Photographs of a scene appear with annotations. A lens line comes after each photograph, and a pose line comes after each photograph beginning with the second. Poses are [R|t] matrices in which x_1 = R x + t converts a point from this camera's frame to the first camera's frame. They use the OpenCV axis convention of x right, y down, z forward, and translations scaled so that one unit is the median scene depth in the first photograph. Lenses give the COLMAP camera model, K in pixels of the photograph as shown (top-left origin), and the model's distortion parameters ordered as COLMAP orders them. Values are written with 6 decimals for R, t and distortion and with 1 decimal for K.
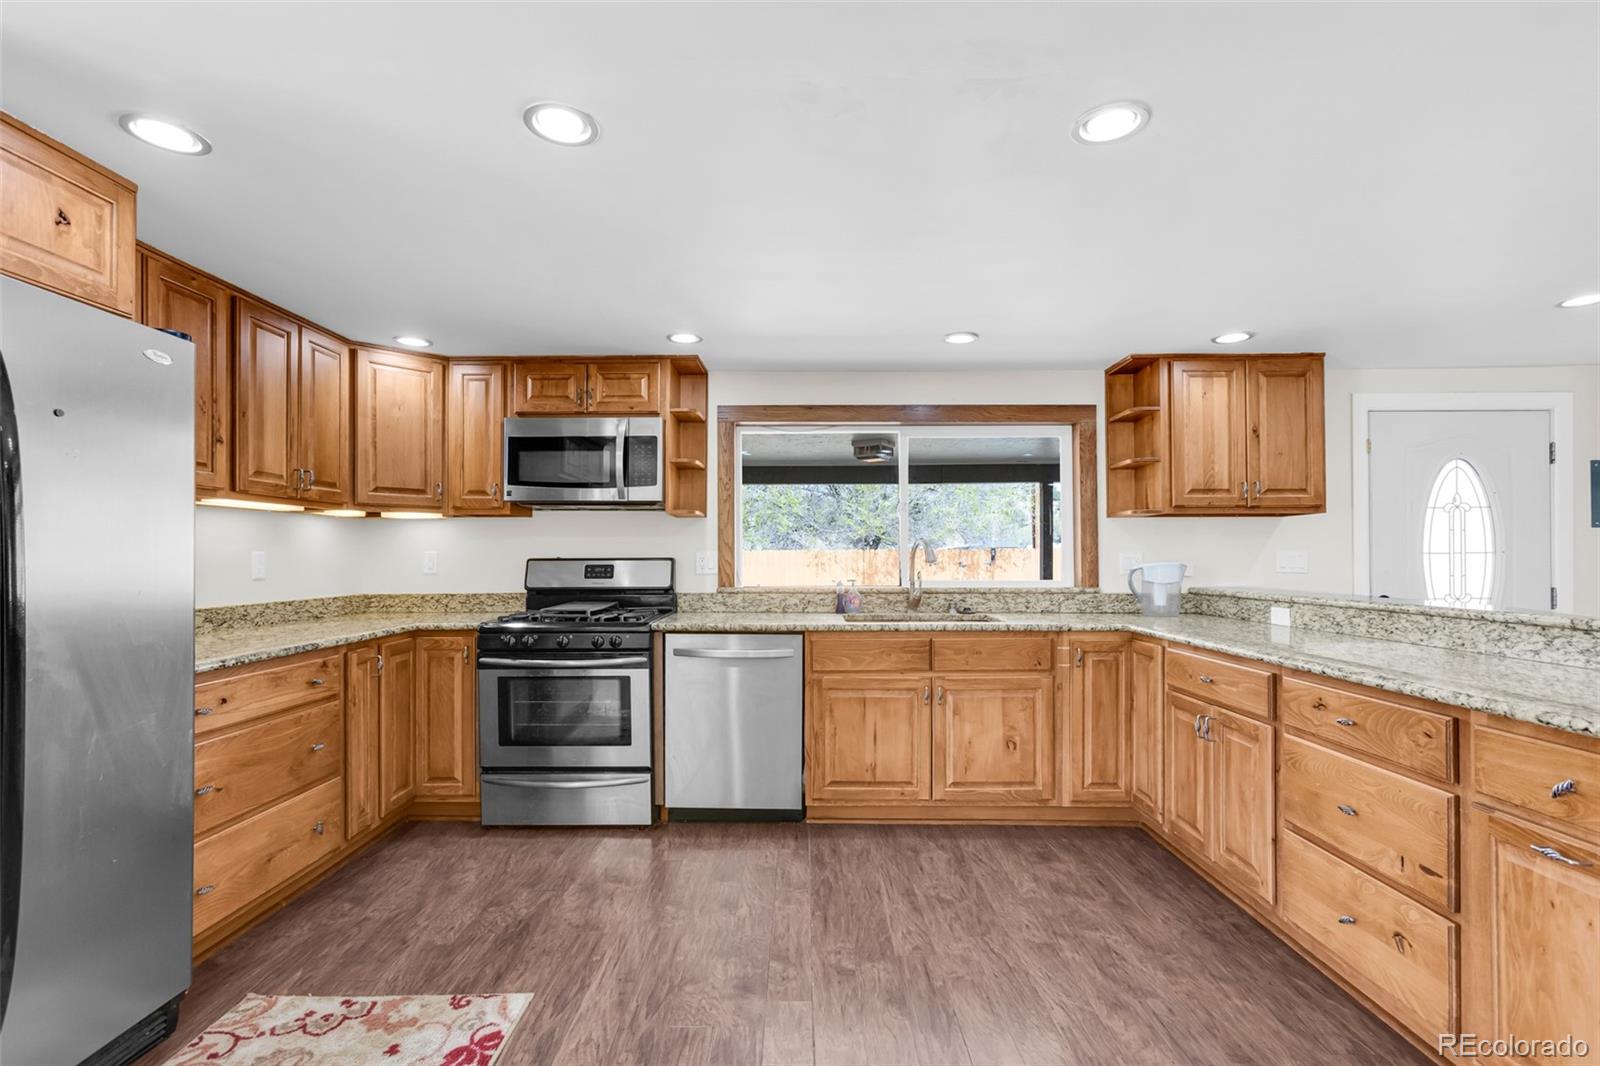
lens RADIAL K [[735.9, 0, 800.0], [0, 735.9, 533.0], [0, 0, 1]] dist [-0.001803, 0.000229]
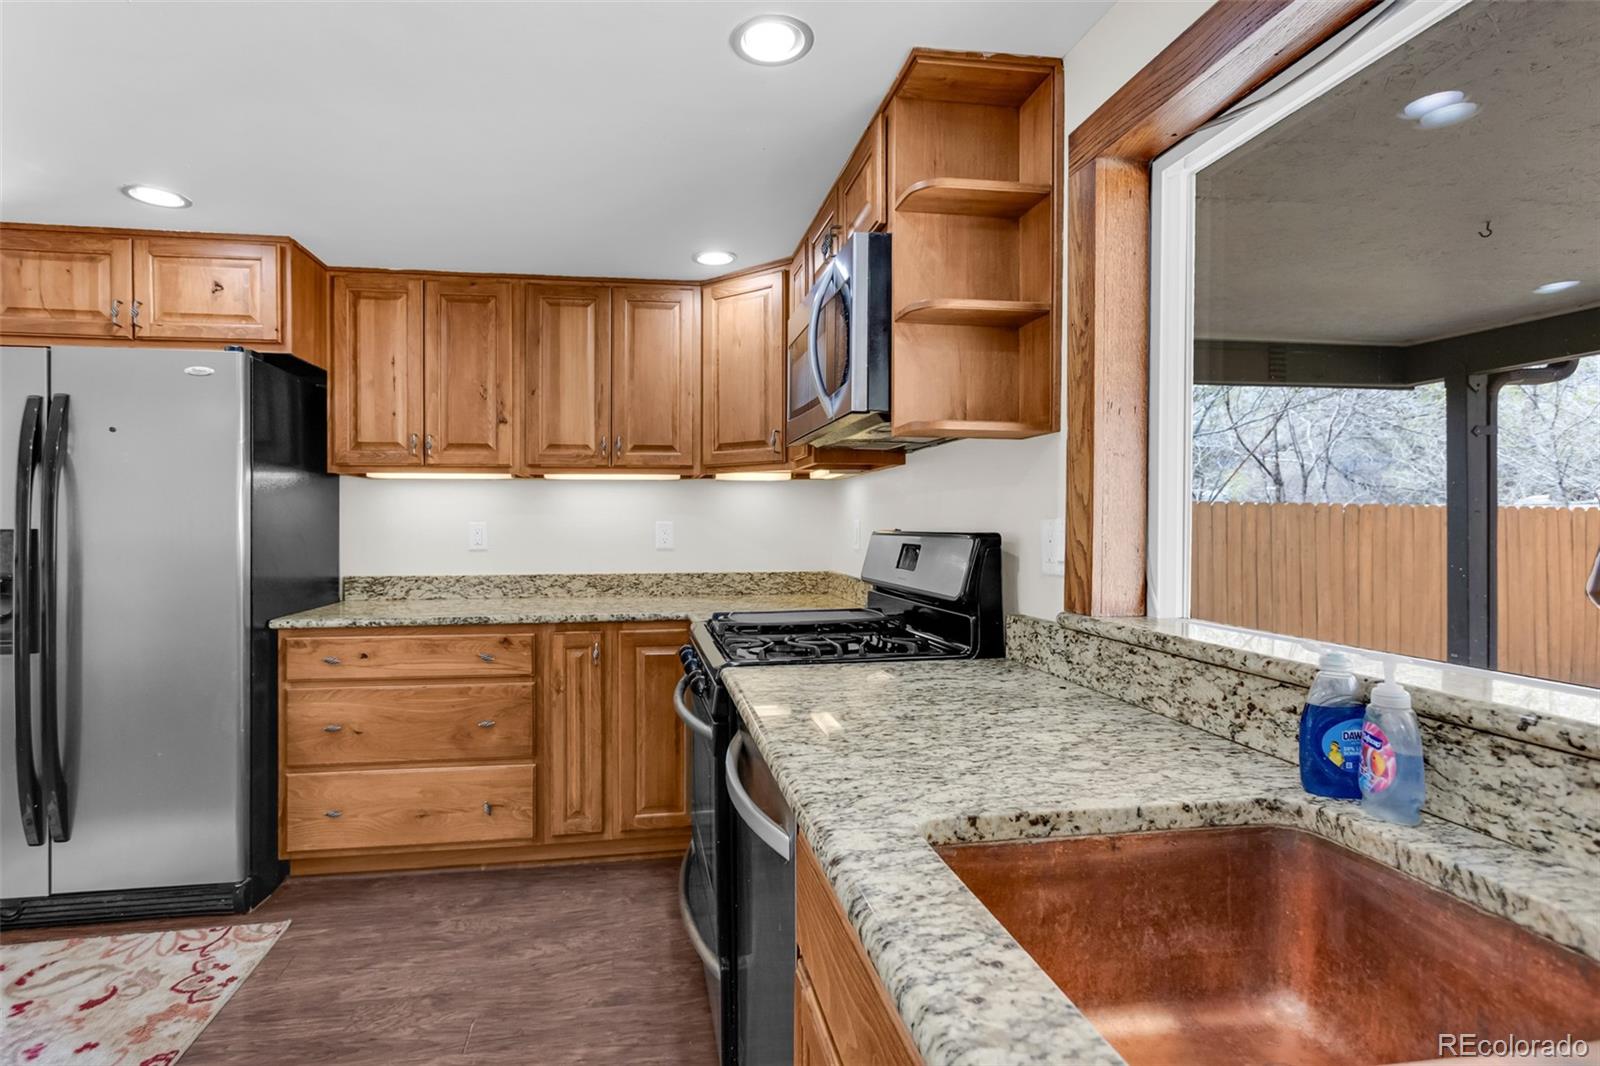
lens RADIAL K [[772.6, 0, 801.4], [0, 772.6, 517.5], [0, 0, 1]] dist [-0.002266, 0.005800]
pose [[0.139410, -0.006762, -0.990212, 0.377512], [0.032808, 0.999459, -0.002207, 0.031542], [0.989691, -0.032179, 0.139556, 1.170204]]
